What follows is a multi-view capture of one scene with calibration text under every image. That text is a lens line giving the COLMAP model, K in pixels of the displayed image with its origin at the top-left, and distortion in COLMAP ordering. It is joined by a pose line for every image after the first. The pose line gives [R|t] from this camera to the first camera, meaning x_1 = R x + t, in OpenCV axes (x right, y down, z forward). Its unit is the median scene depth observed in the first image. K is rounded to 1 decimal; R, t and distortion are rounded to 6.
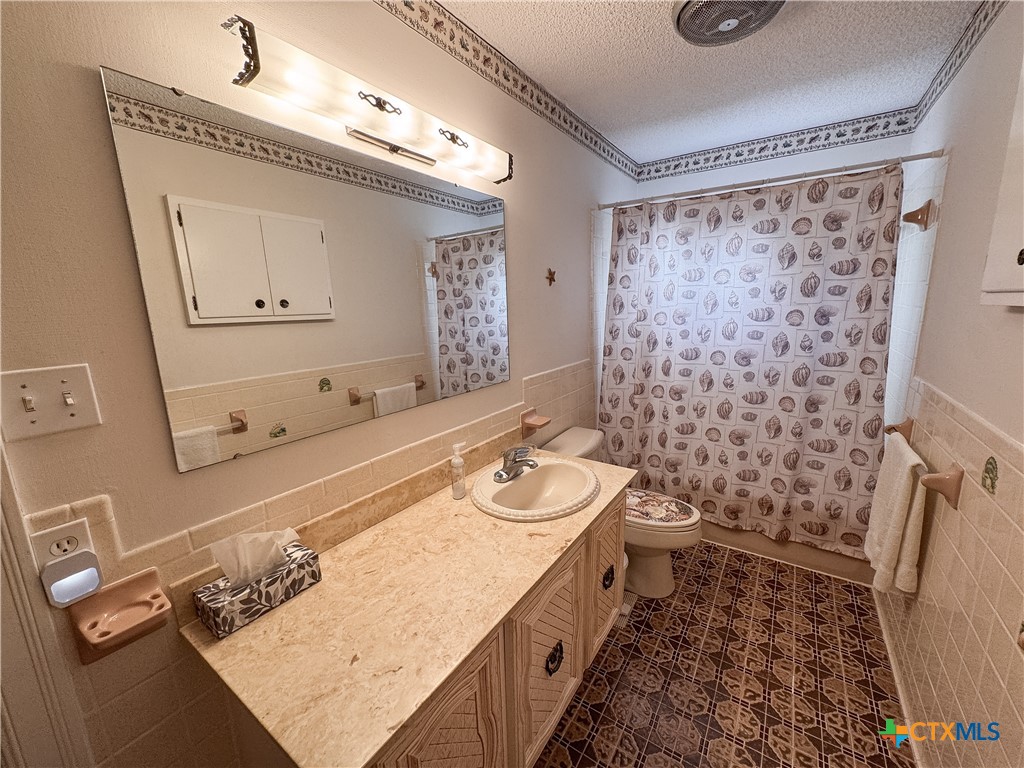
lens RADIAL K [[408.6, 0, 527.4], [0, 408.6, 395.7], [0, 0, 1]] dist [0.030621, 0.000058]
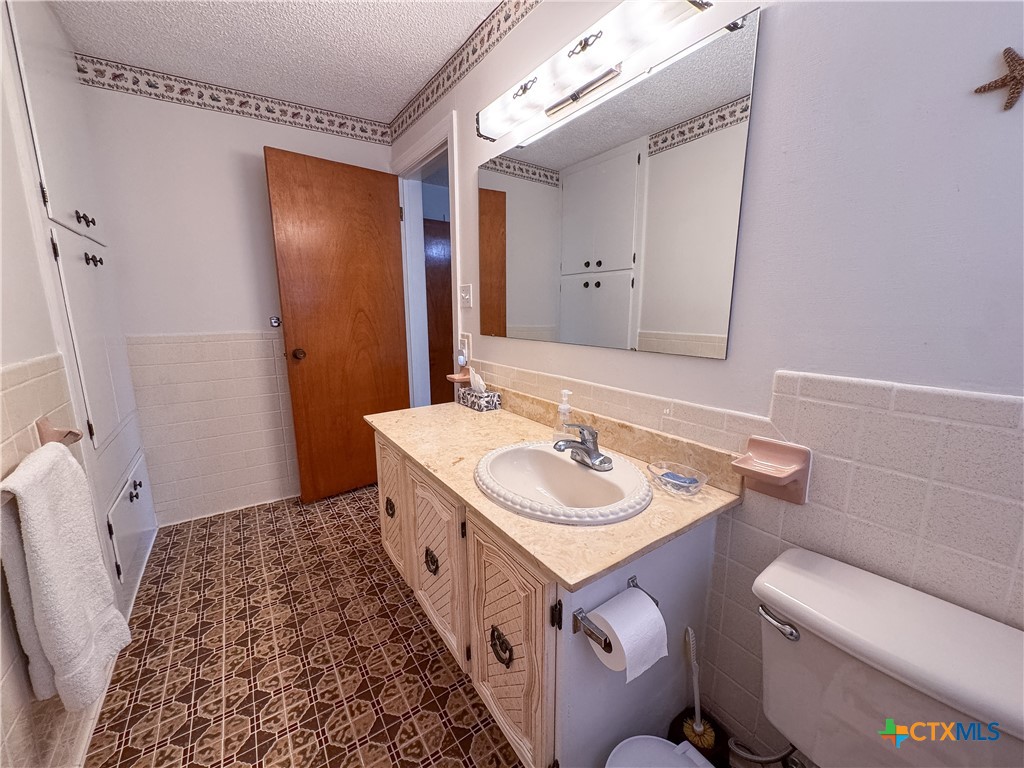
lens RADIAL K [[410.3, 0, 512.0], [0, 410.3, 384.0], [0, 0, 1]] dist [0.000707, 0.000118]
pose [[-0.380005, 0.190891, -0.905073, 0.788301], [-0.193136, 0.940532, 0.279460, -0.148515], [0.904597, 0.280998, -0.320539, 1.247631]]
